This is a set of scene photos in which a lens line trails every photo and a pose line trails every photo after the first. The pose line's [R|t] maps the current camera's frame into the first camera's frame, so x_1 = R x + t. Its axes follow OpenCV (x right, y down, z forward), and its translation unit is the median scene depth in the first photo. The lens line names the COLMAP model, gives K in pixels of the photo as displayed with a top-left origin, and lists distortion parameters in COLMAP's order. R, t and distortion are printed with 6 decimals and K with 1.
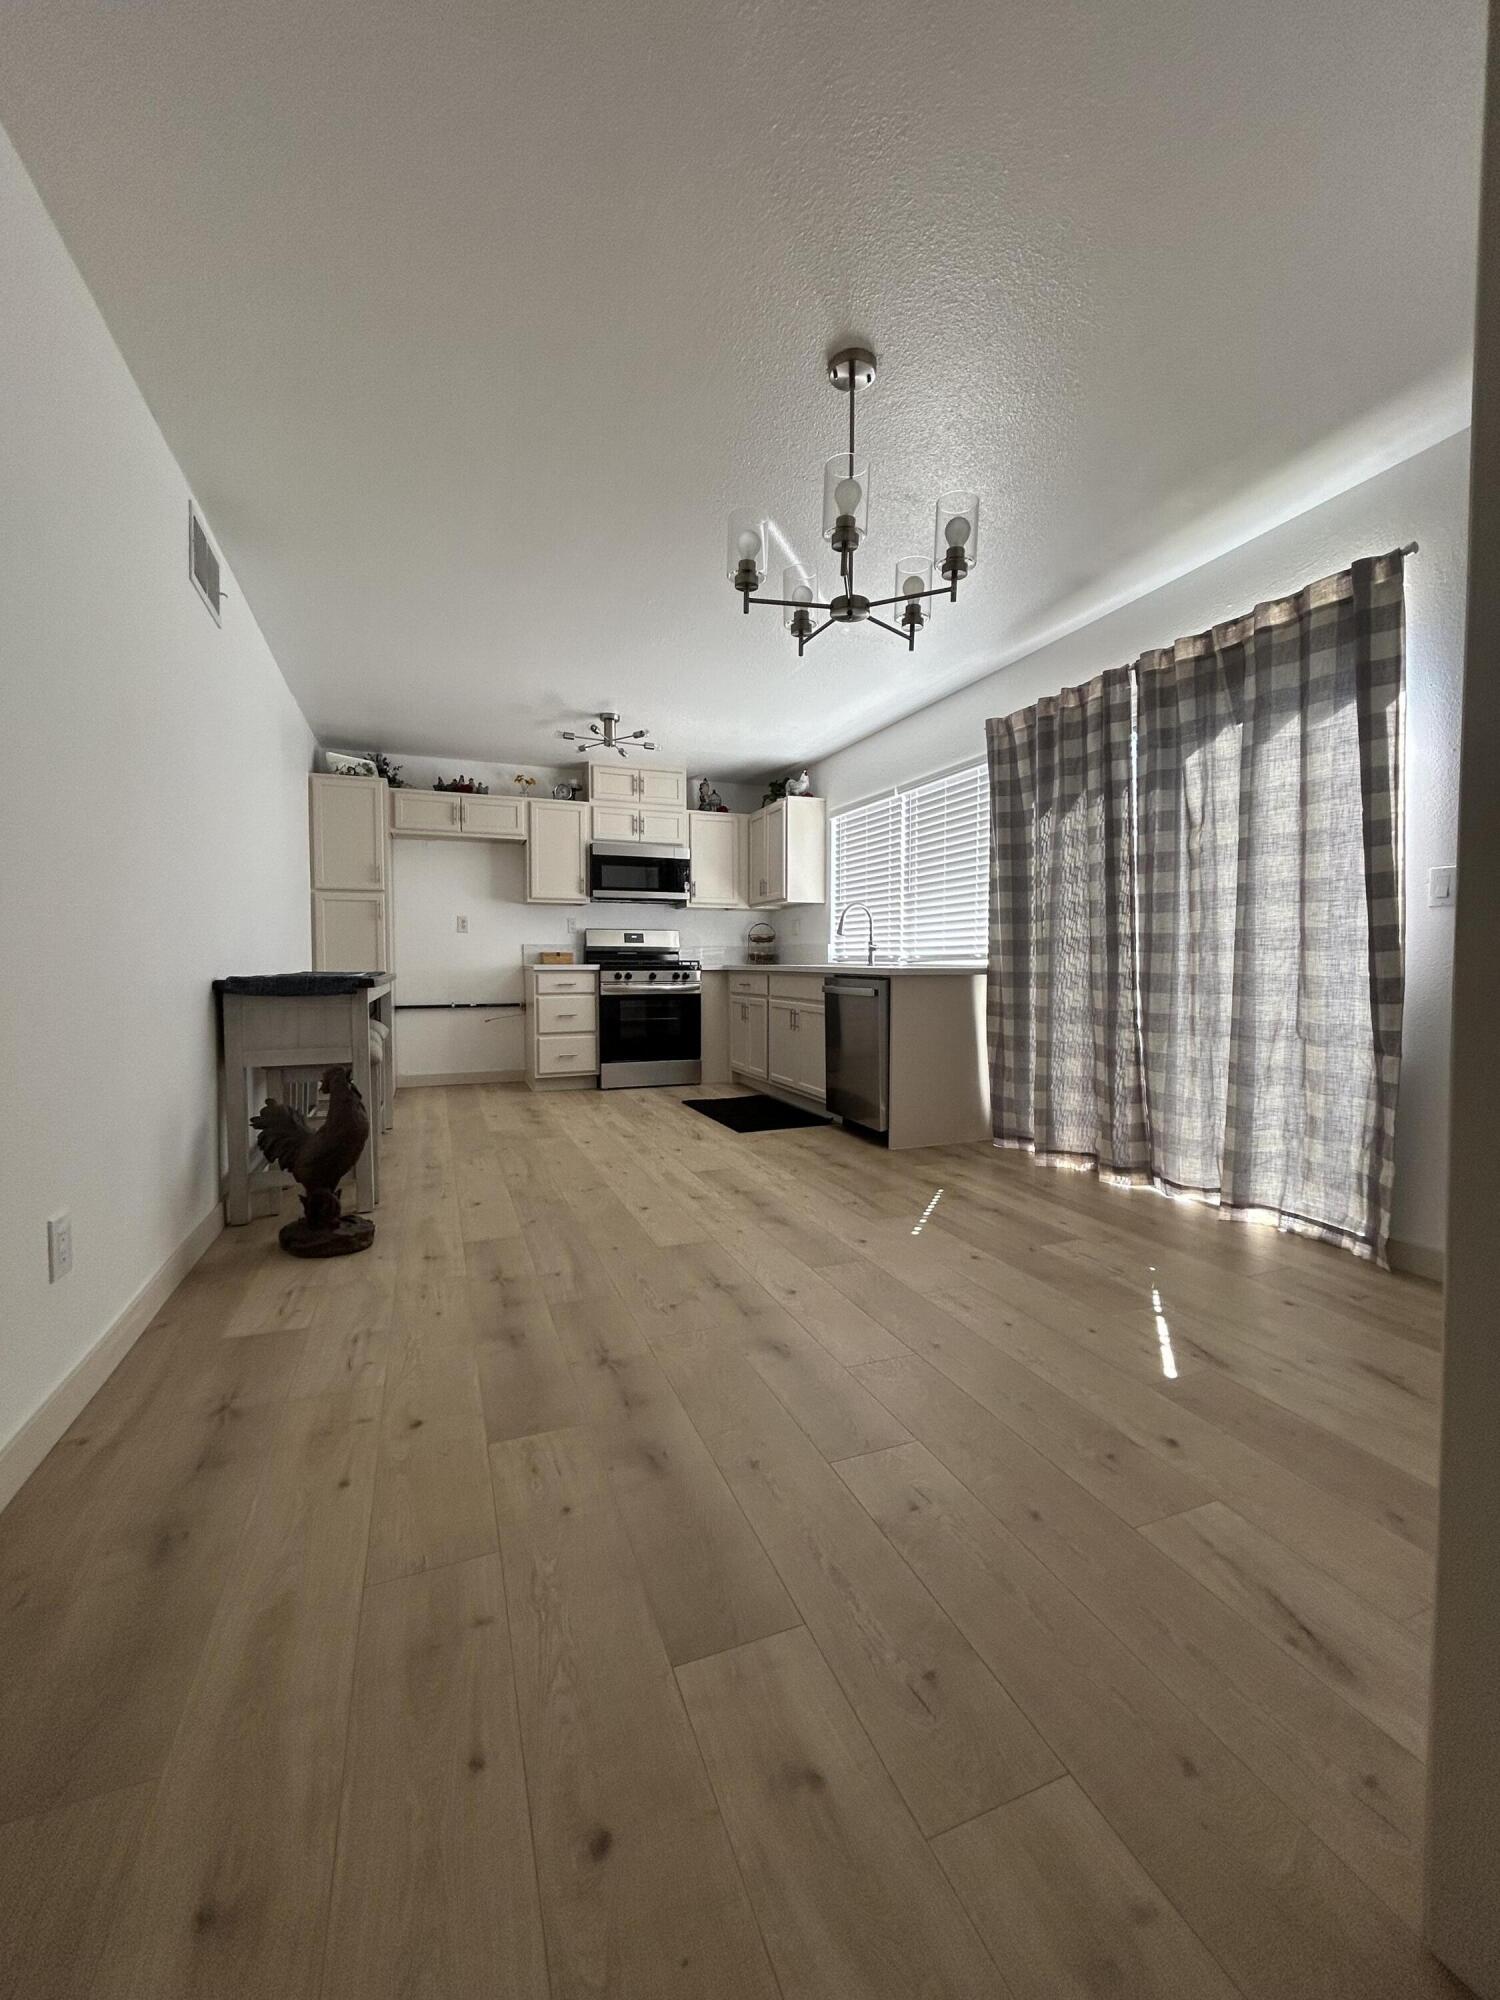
lens RADIAL K [[809.4, 0, 750.0], [0, 809.4, 1000.0], [0, 0, 1]] dist [-0.010841, 0.000010]
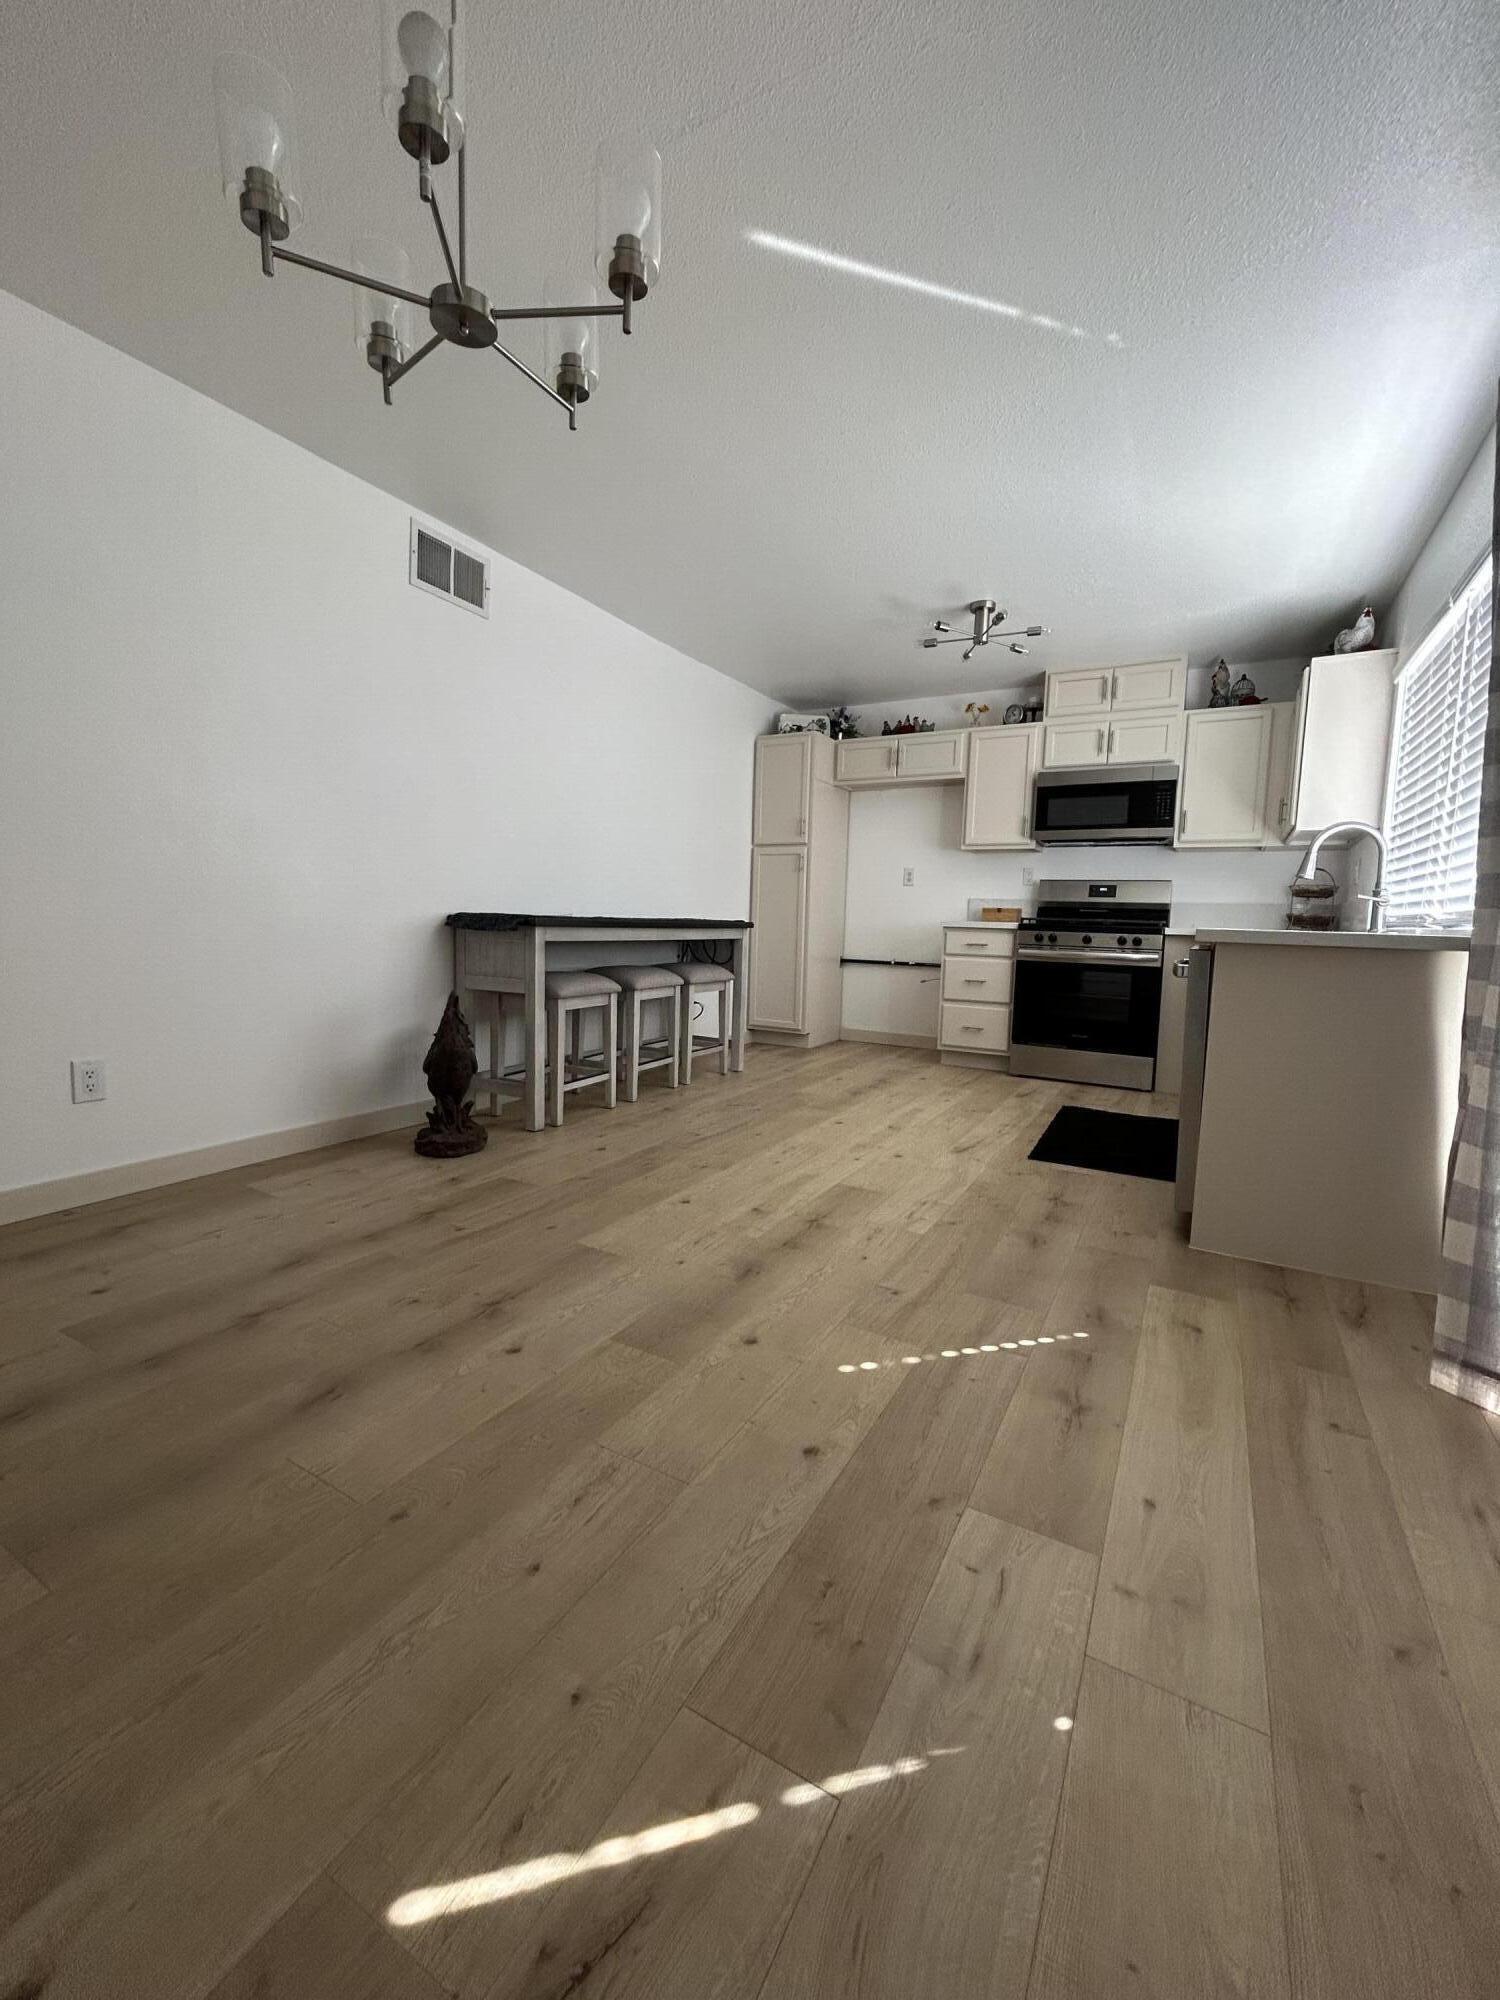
lens RADIAL K [[807.1, 0, 750.0], [0, 807.1, 1000.0], [0, 0, 1]] dist [-0.000529, 0.000242]
pose [[0.630184, 0.098977, -0.770111, 0.284190], [-0.065973, 0.995081, 0.073904, -0.008316], [0.773638, 0.004233, 0.633614, 0.278463]]
